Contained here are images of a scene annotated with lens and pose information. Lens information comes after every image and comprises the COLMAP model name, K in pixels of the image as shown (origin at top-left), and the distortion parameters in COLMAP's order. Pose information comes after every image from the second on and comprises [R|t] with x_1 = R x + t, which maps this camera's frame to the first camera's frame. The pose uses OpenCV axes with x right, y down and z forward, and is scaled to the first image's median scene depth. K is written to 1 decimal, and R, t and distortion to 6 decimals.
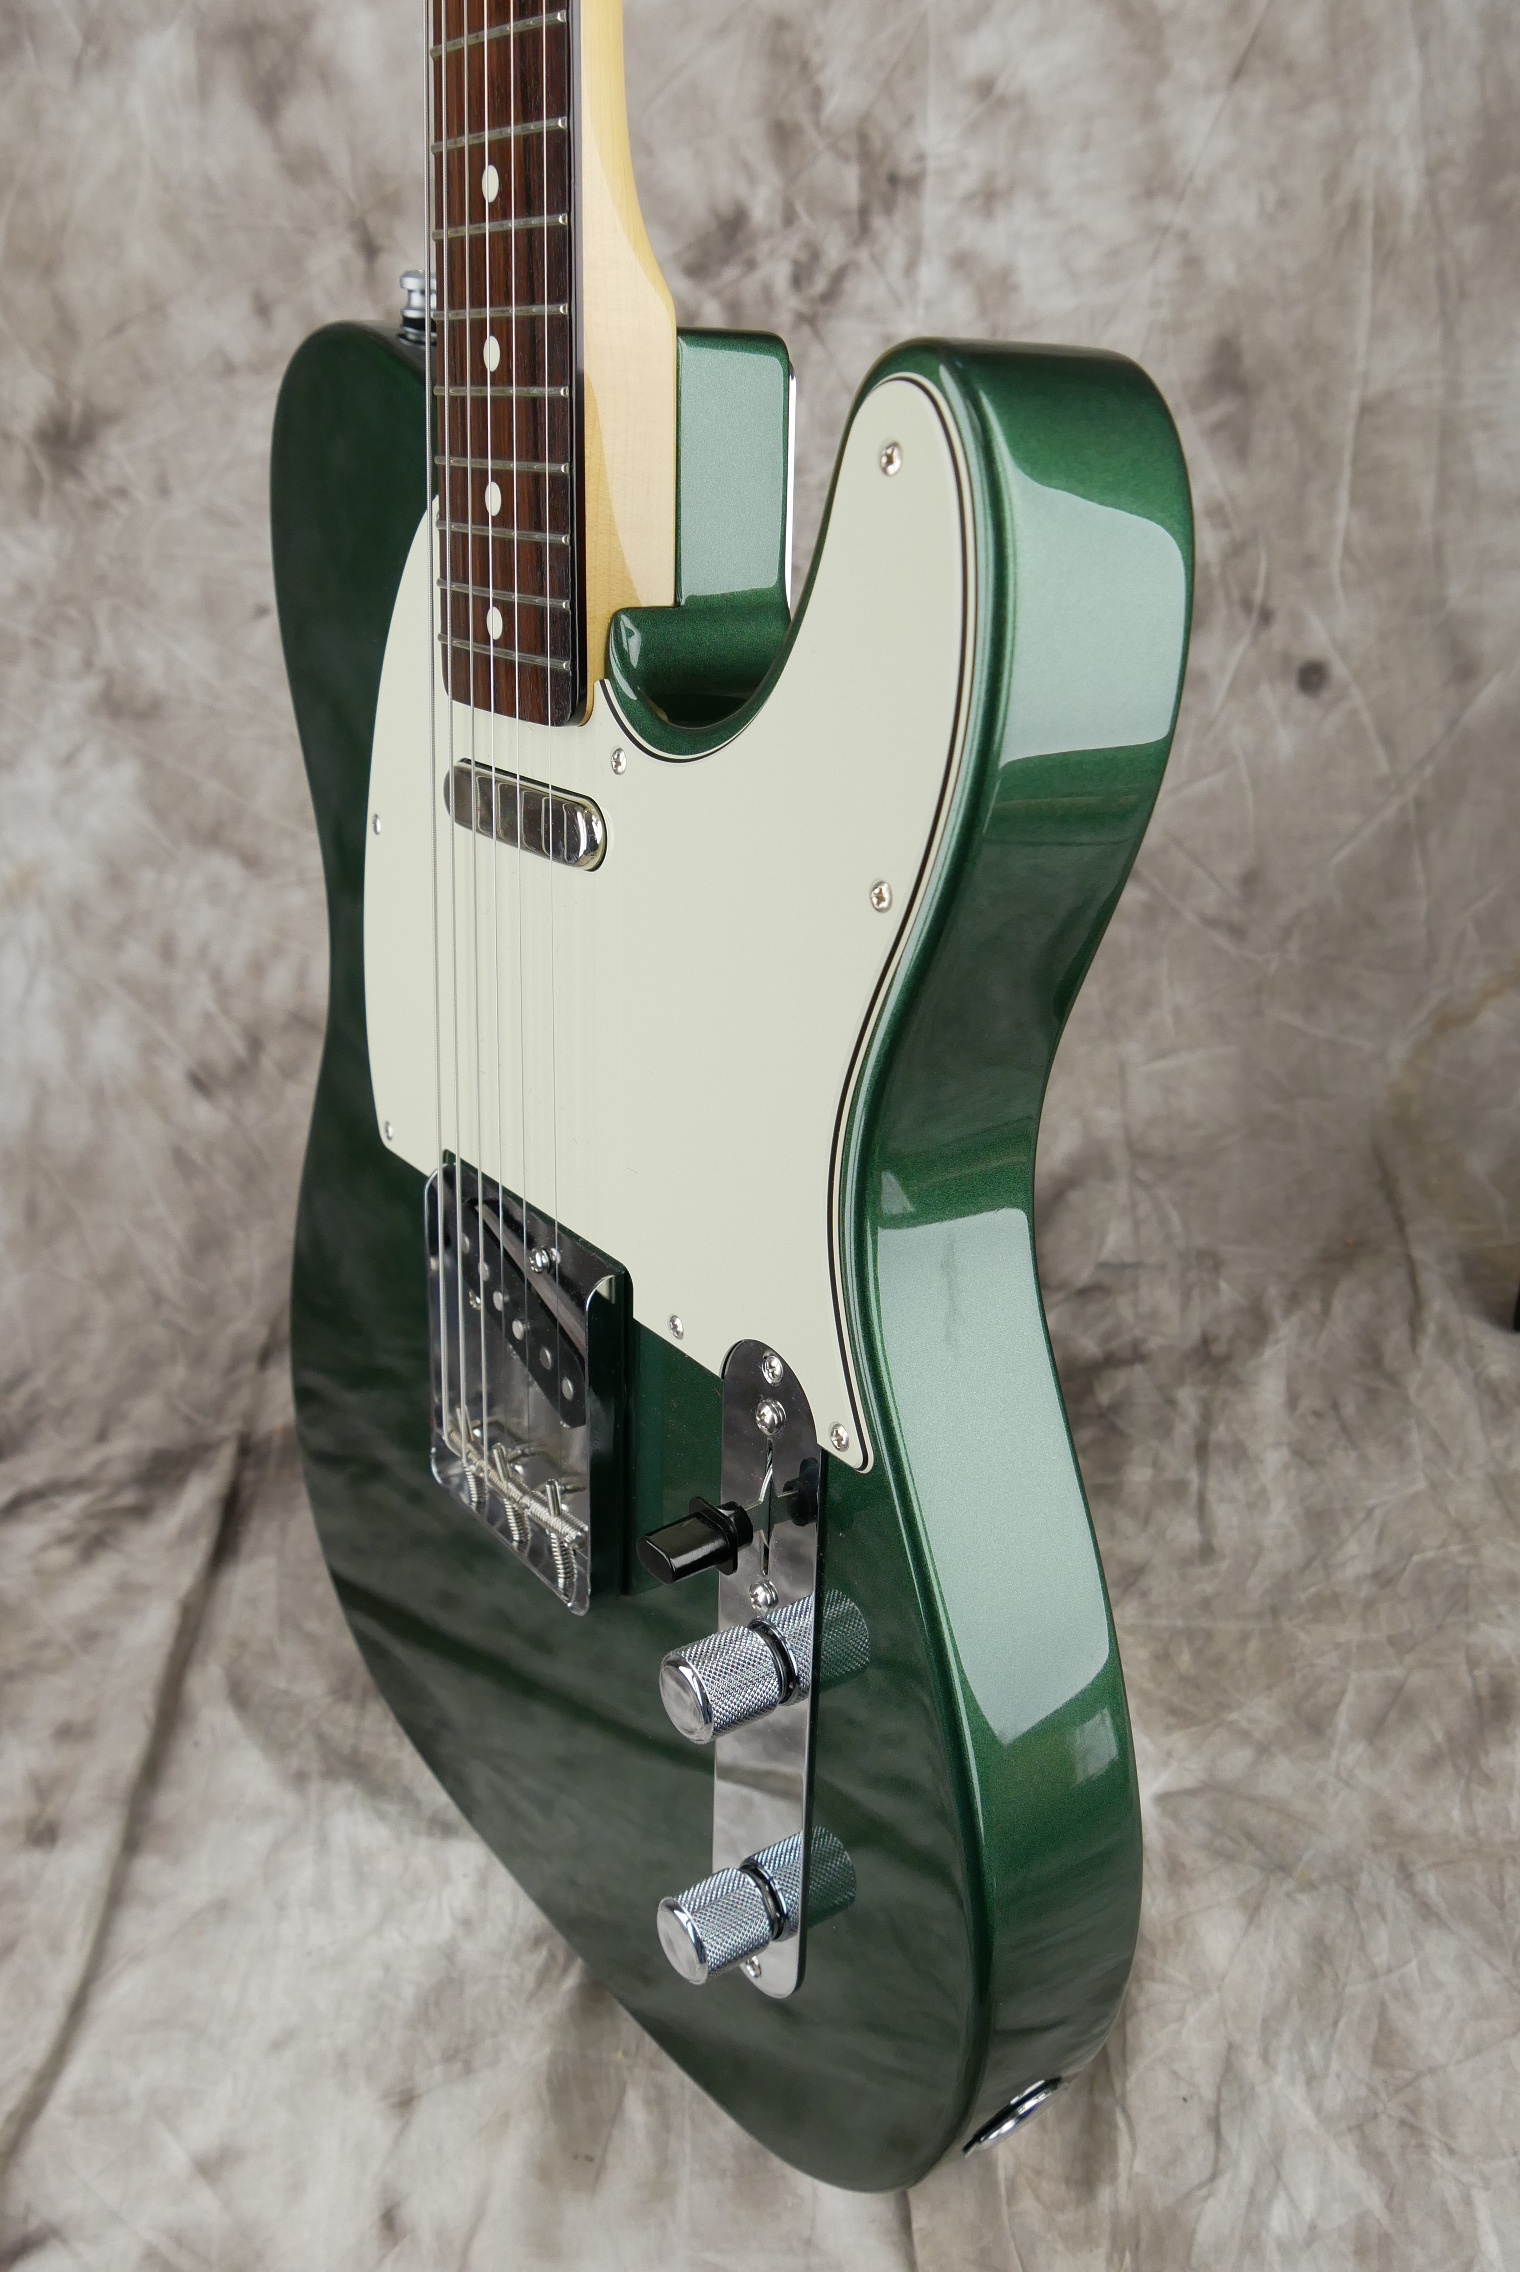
lens RADIAL K [[1883.7, 0, 762.3], [0, 1883.7, 1127.4], [0, 0, 1]] dist [-0.072960, 0.038328]
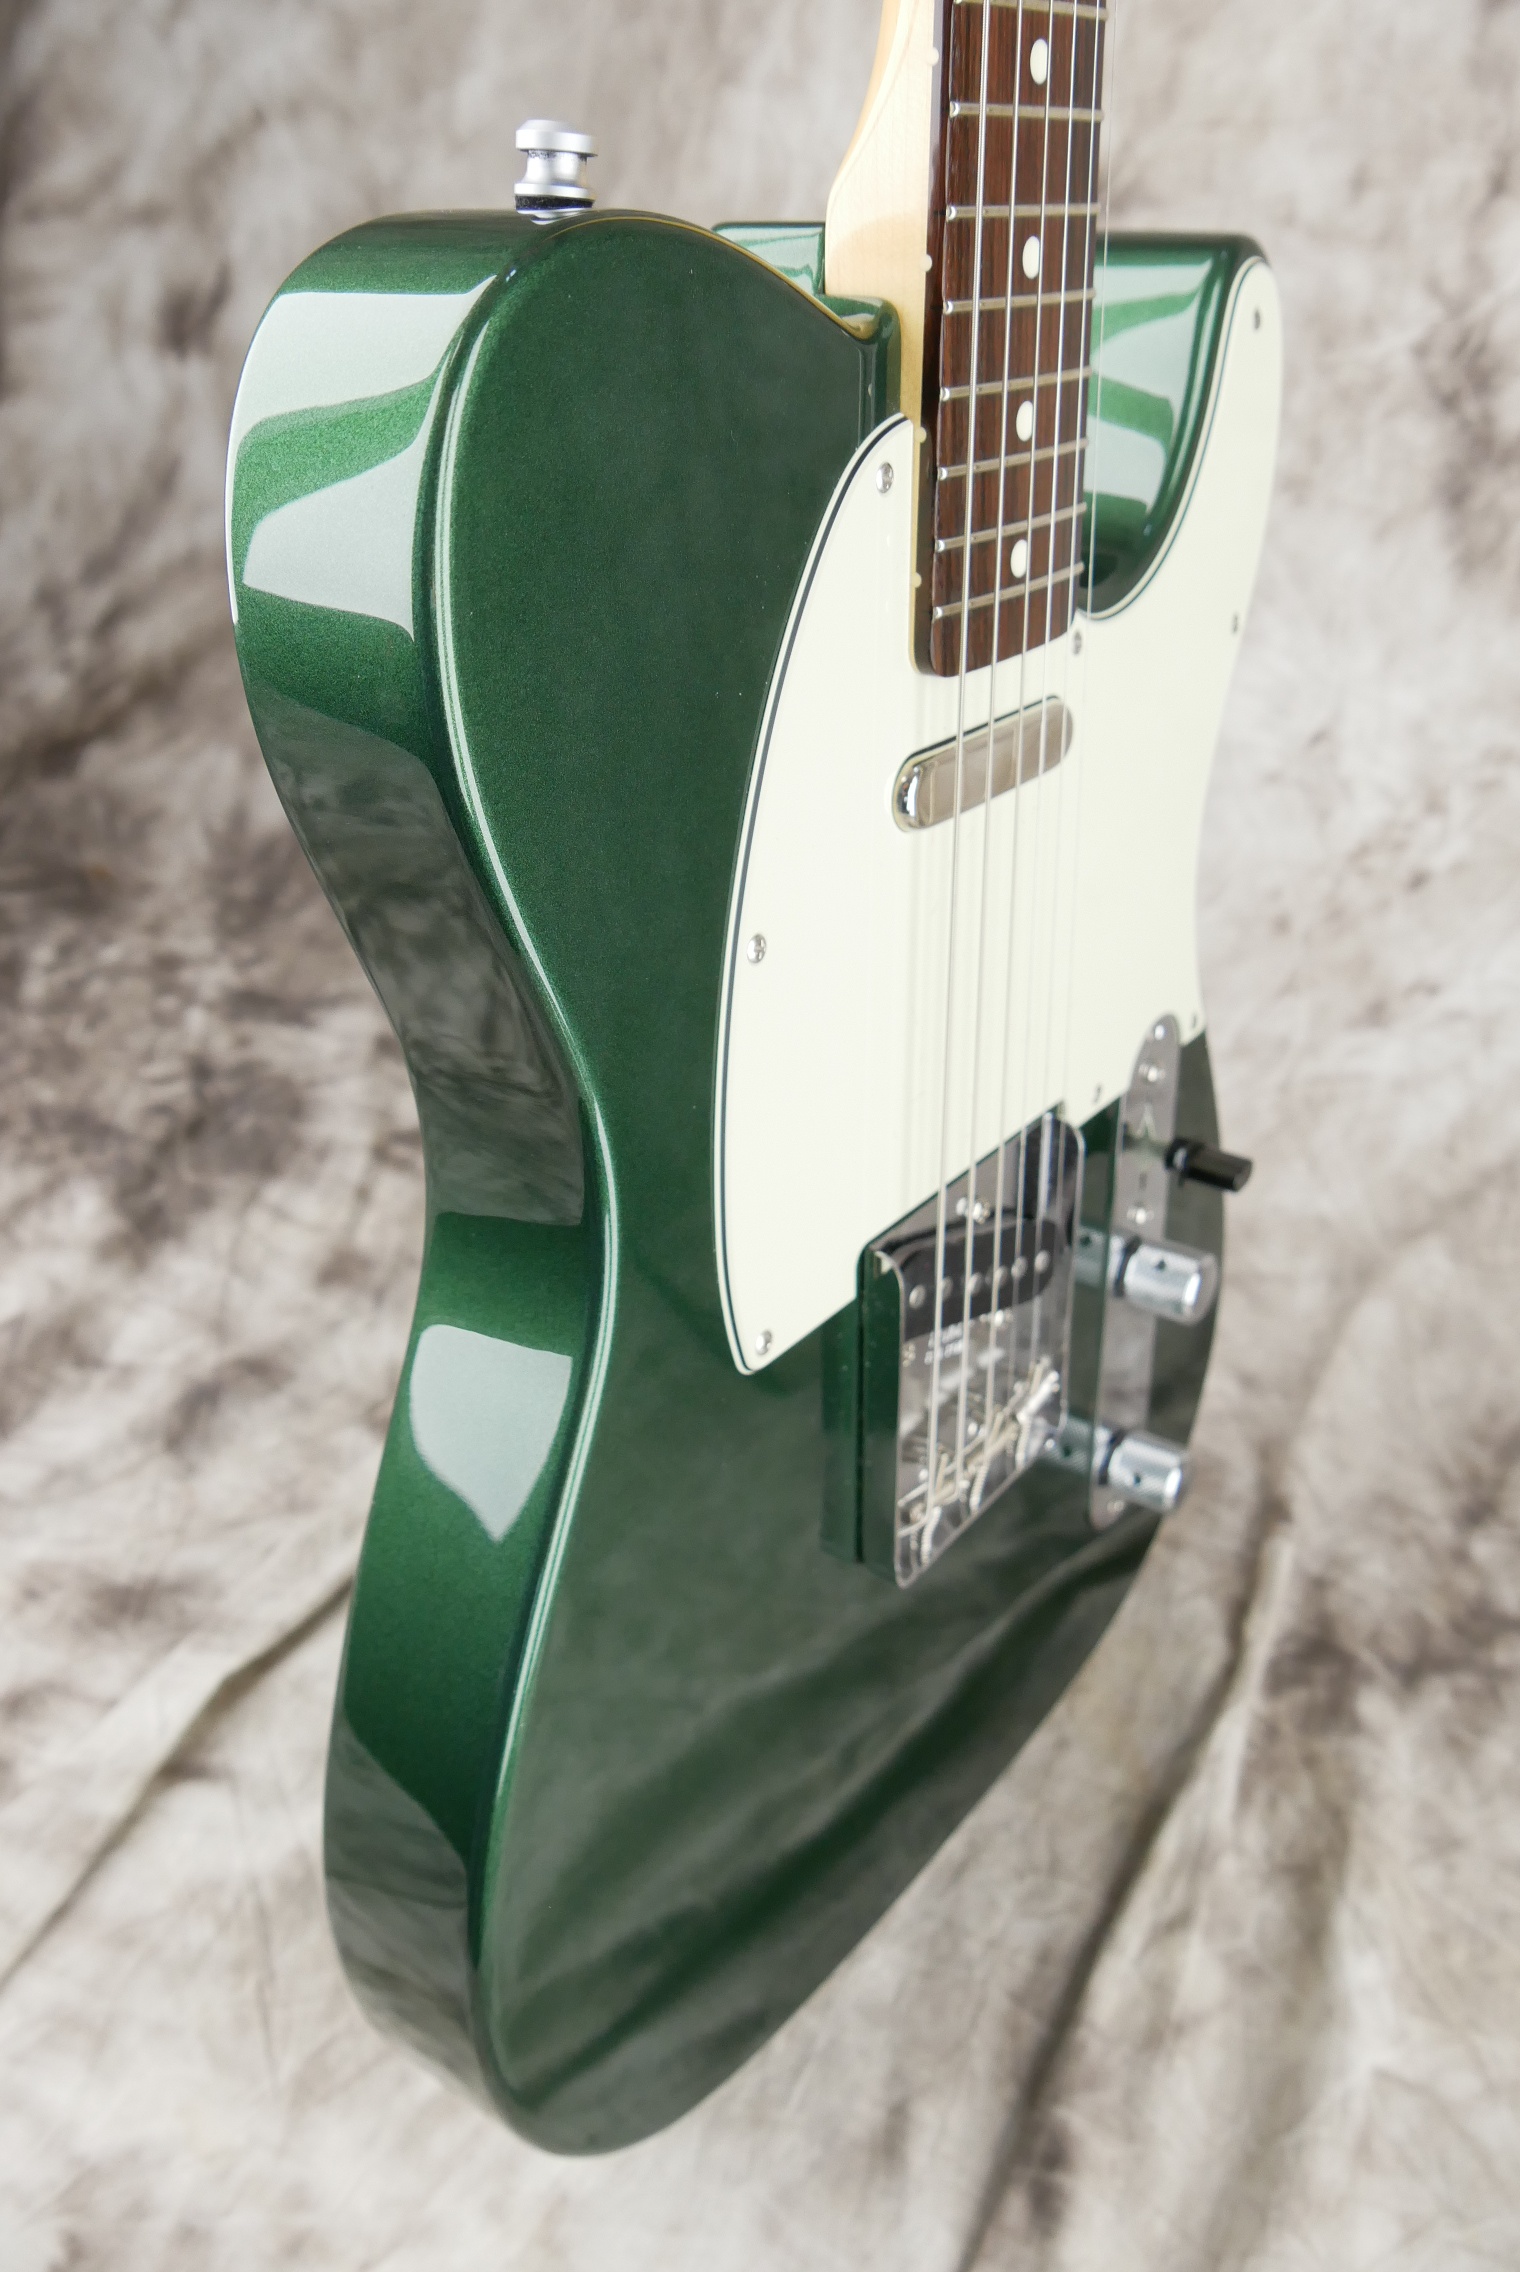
lens RADIAL K [[1883.7, 0, 765.4], [0, 1883.7, 1122.4], [0, 0, 1]] dist [-0.072960, 0.038328]
pose [[0.826607, 0.549414, -0.121925, -0.144725], [-0.537463, 0.834922, 0.118488, 0.005922], [0.166897, -0.032413, 0.985441, 0.015334]]
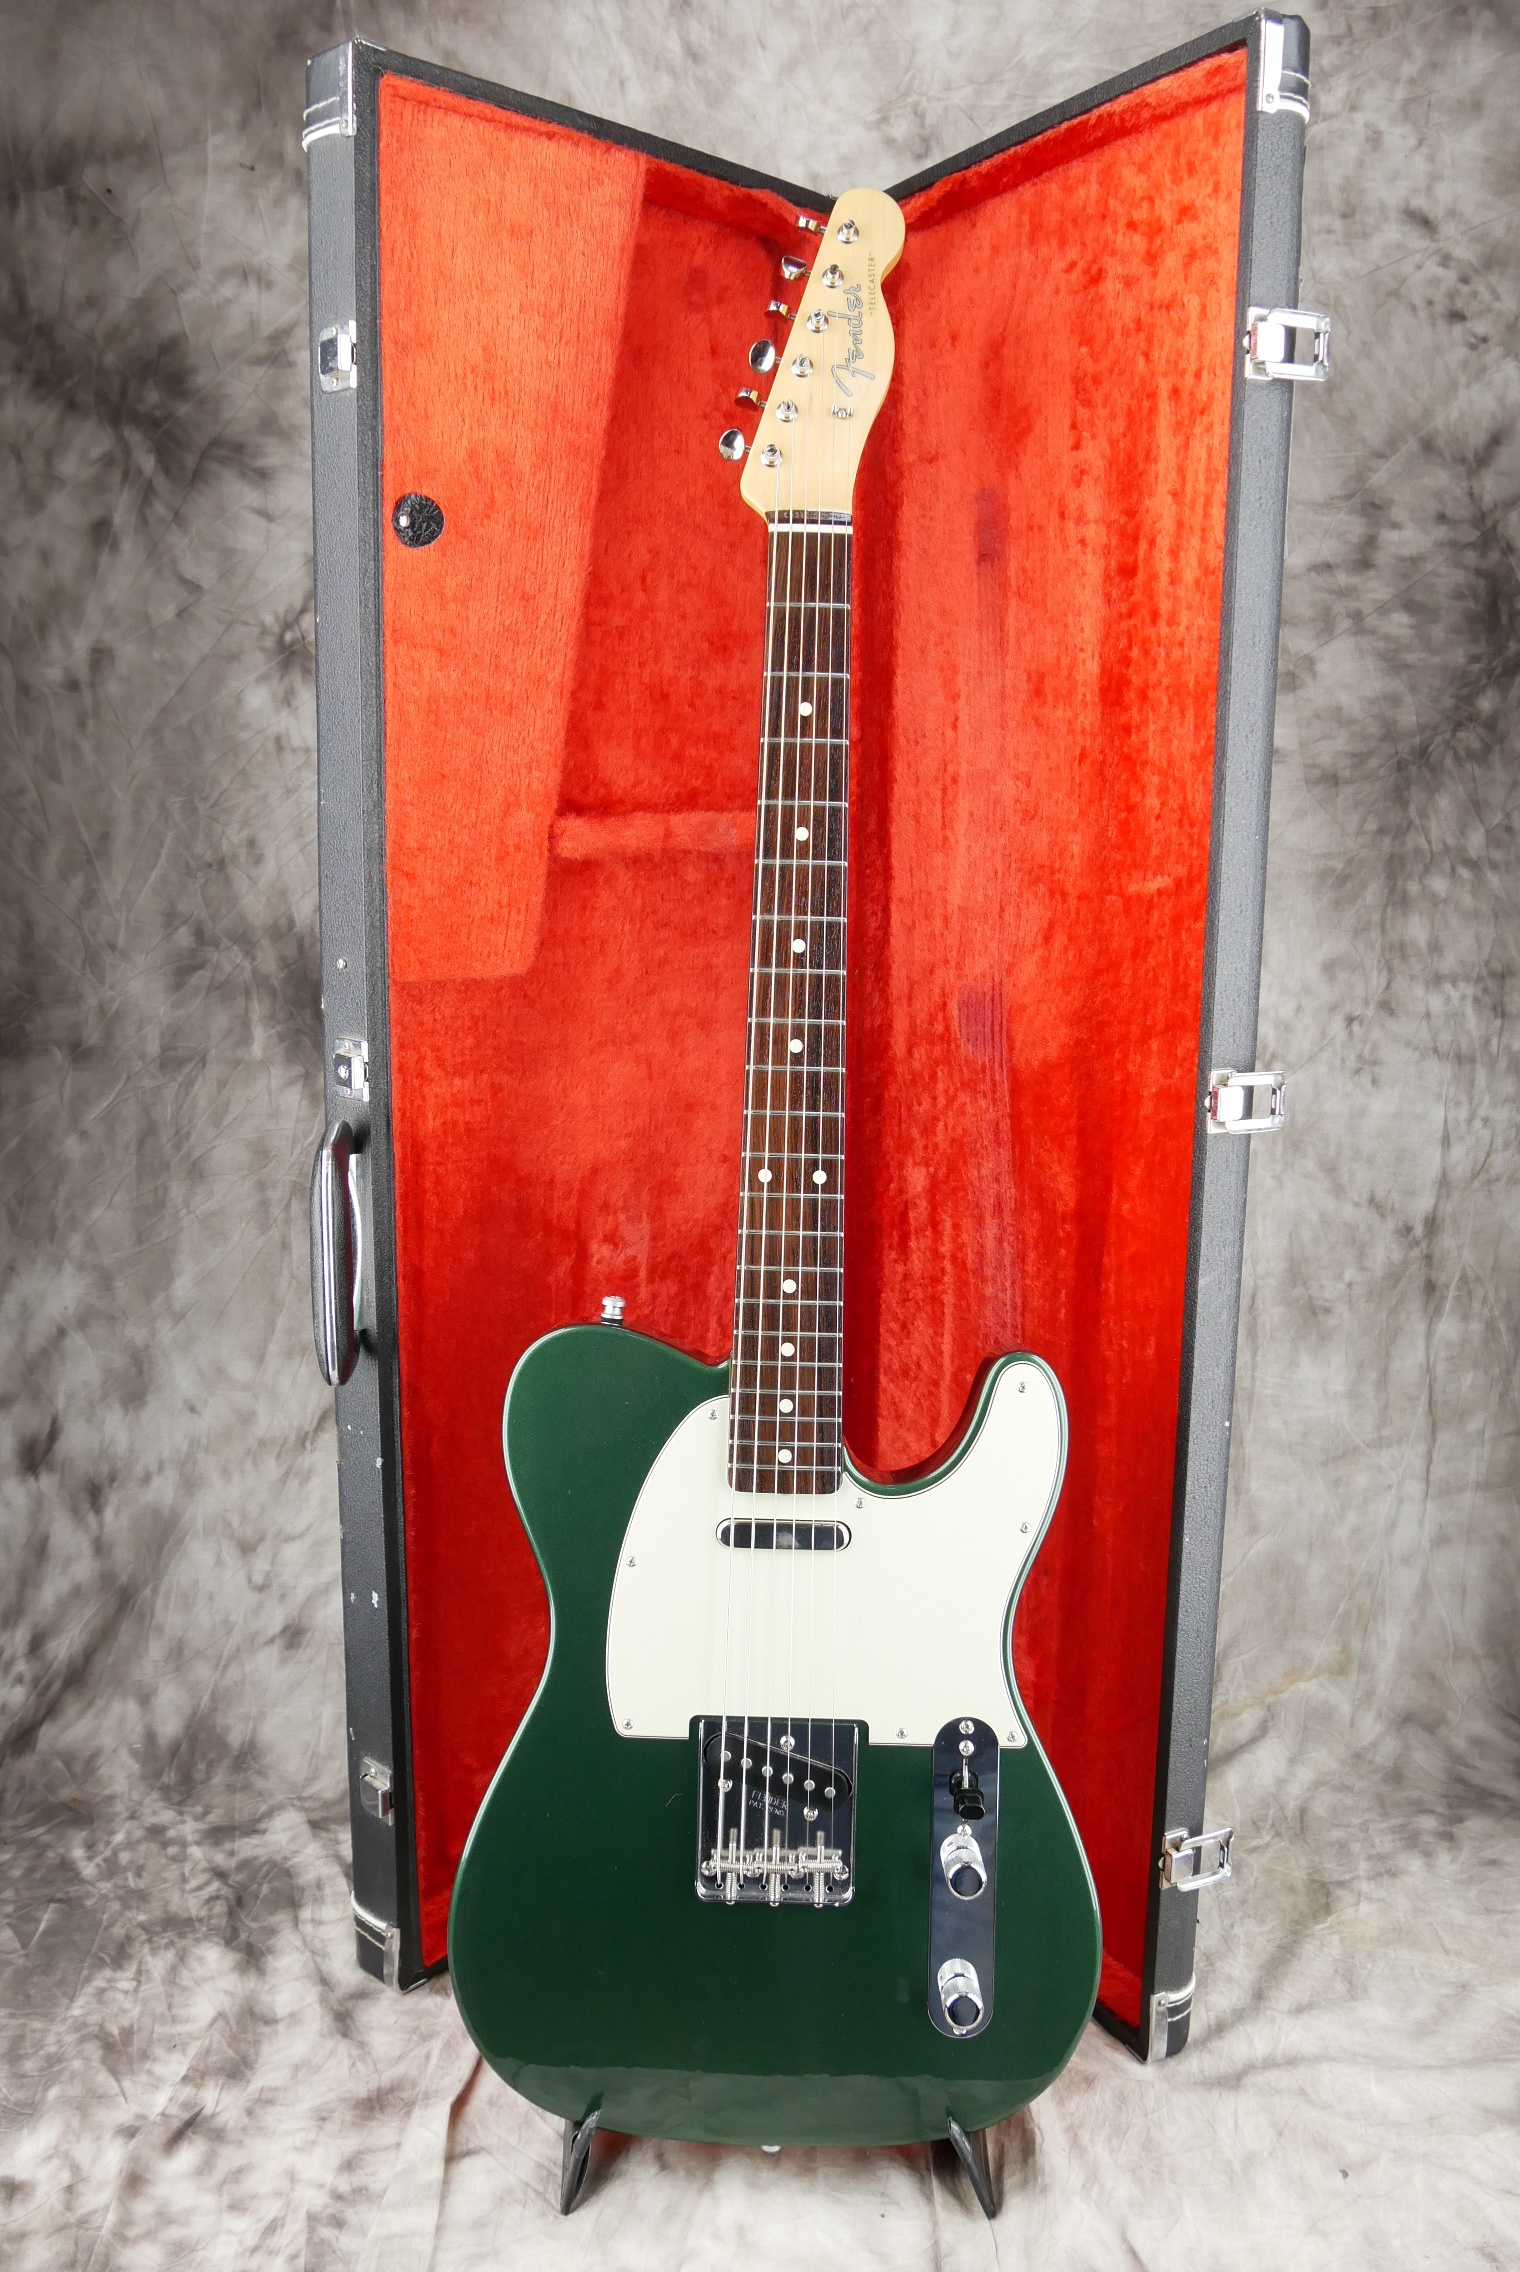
lens RADIAL K [[1883.7, 0, 770.2], [0, 1883.7, 1137.4], [0, 0, 1]] dist [-0.072960, 0.038328]
pose [[0.976409, 0.212726, 0.037065, -0.257864], [-0.181788, 0.902453, -0.390553, 0.227501], [-0.116530, 0.374602, 0.919834, -0.834816]]
